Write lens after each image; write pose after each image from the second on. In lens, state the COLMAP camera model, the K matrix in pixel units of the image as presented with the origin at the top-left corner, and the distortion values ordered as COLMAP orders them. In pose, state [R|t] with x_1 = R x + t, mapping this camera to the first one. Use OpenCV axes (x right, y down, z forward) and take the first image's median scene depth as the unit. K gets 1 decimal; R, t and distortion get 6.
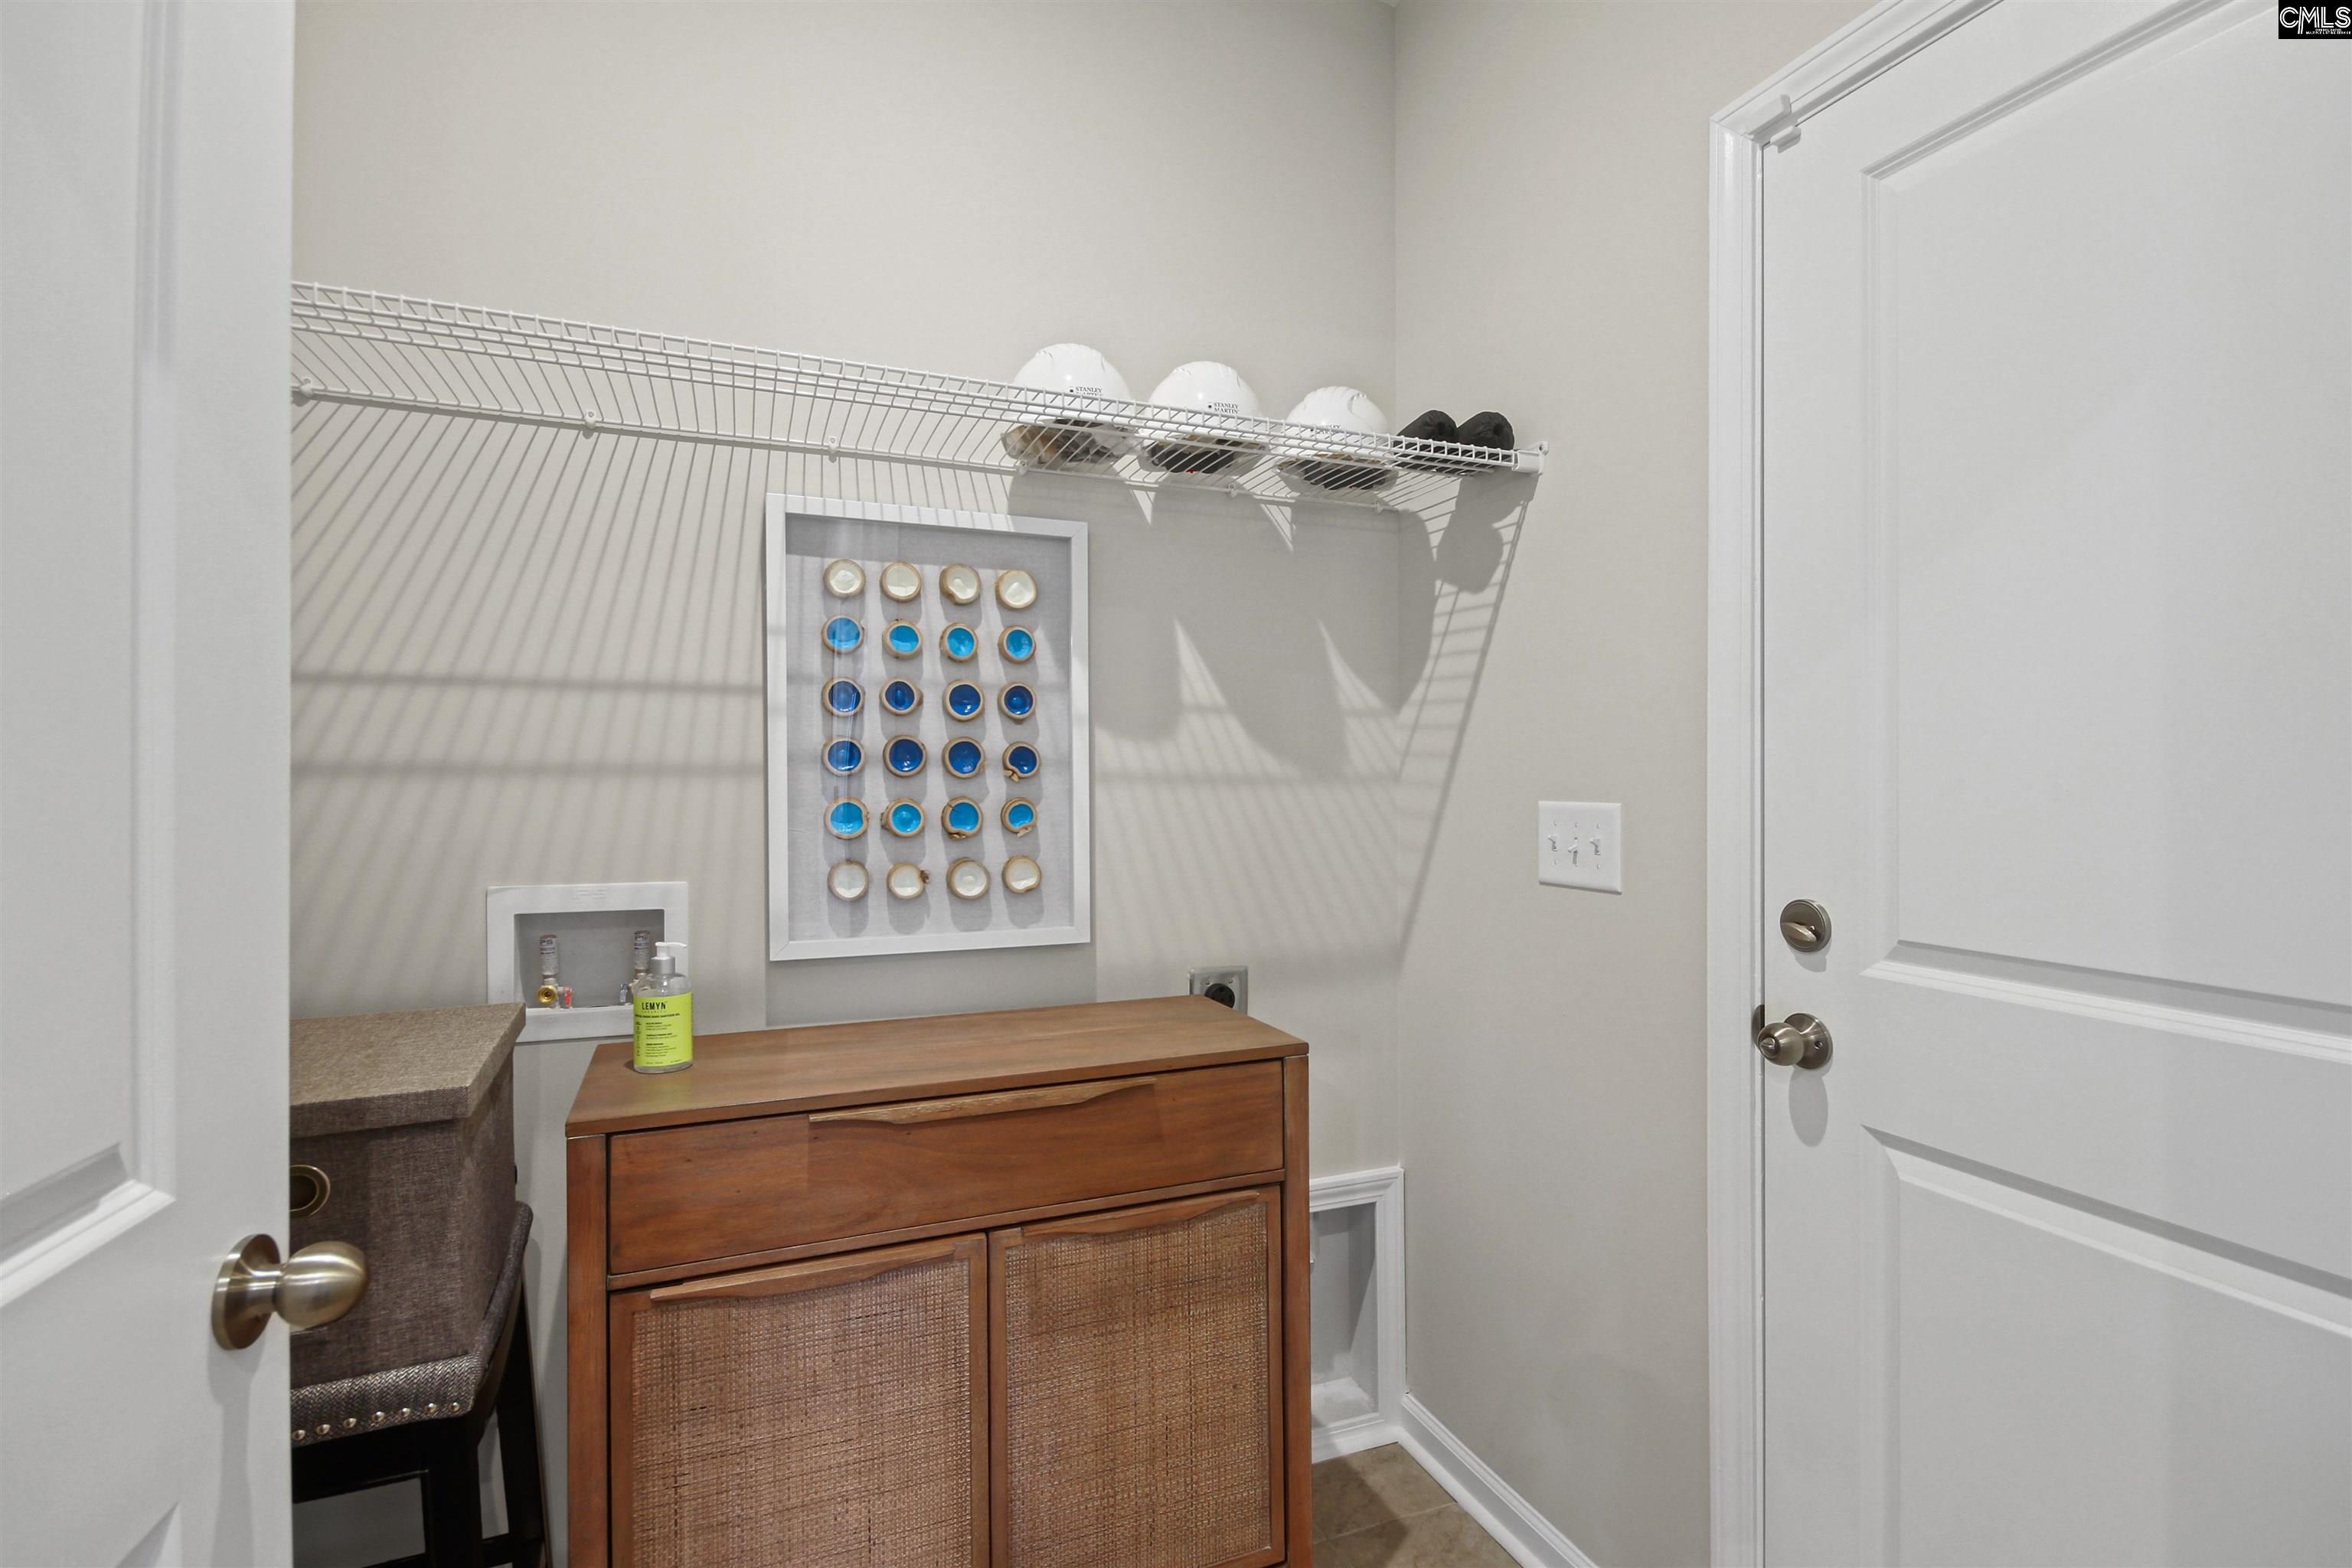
lens RADIAL K [[1086.1, 0, 1176.0], [0, 1086.1, 784.0], [0, 0, 1]] dist [-0.000660, -0.000125]
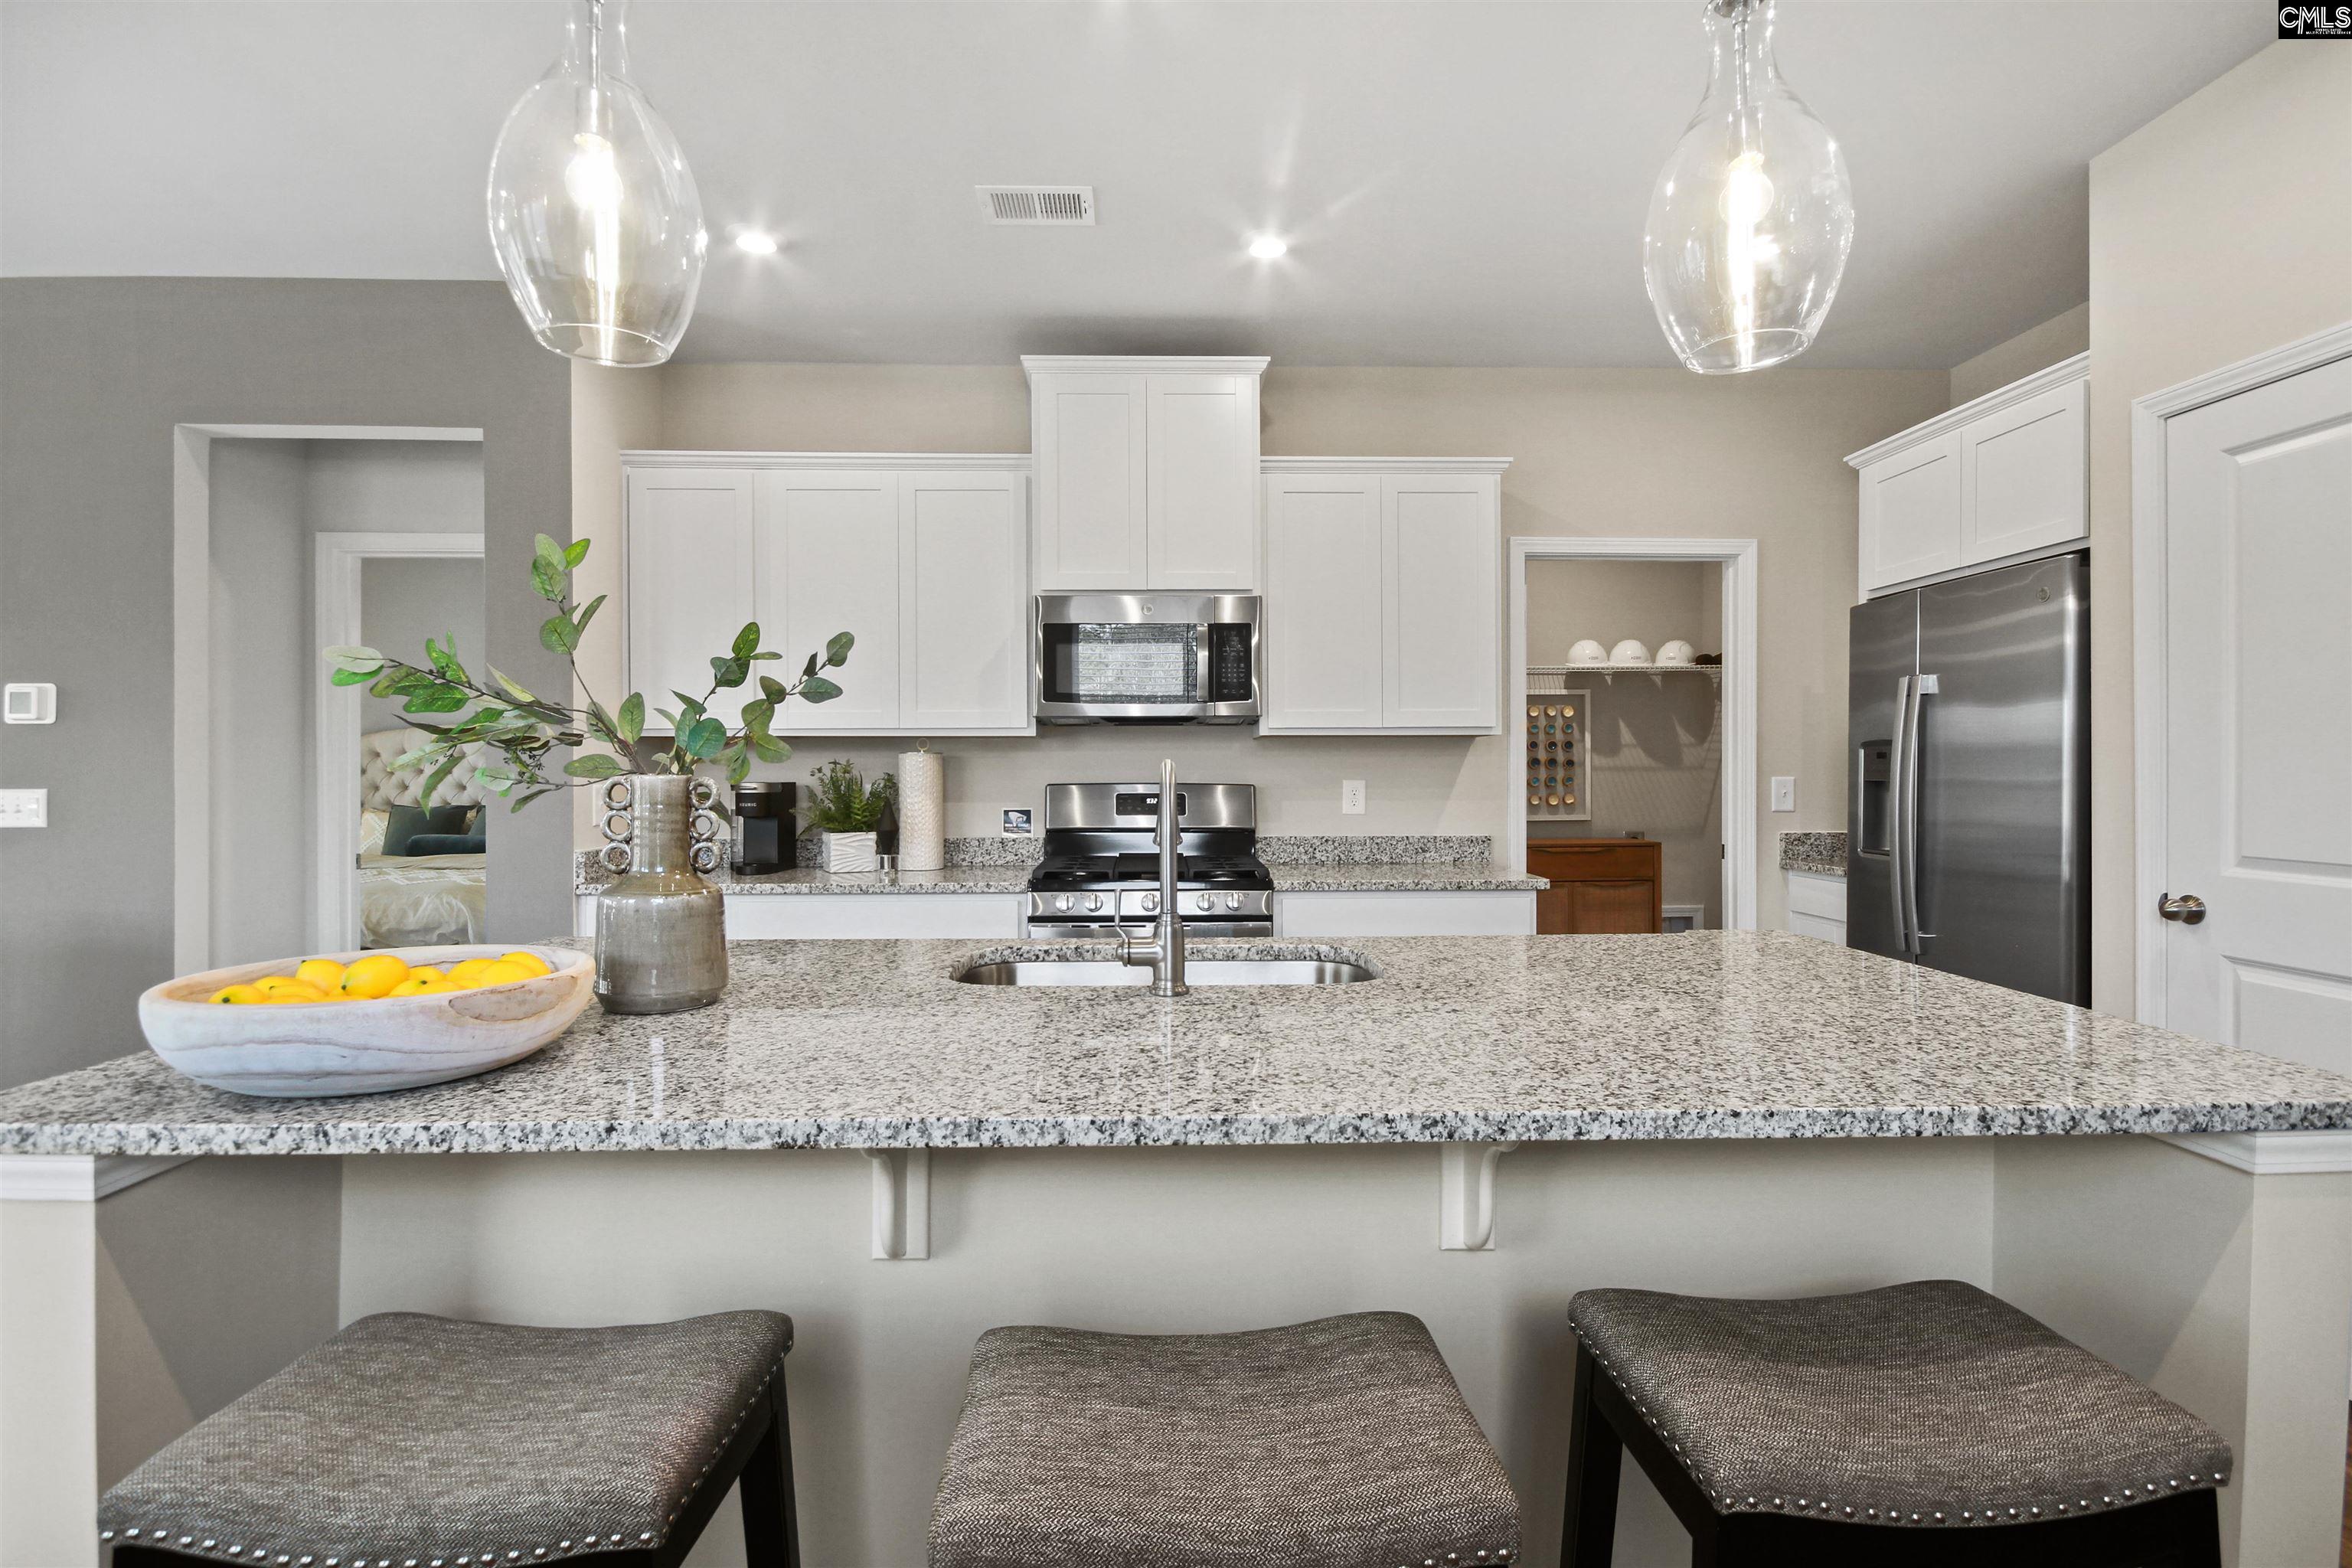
lens RADIAL K [[1135.9, 0, 1179.1], [0, 1135.9, 773.7], [0, 0, 1]] dist [0.000135, -0.000006]
pose [[0.937263, -0.001683, -0.348620, -0.050283], [0.006964, 0.999879, 0.013895, -0.047068], [0.348554, -0.015451, 0.937161, -2.616442]]
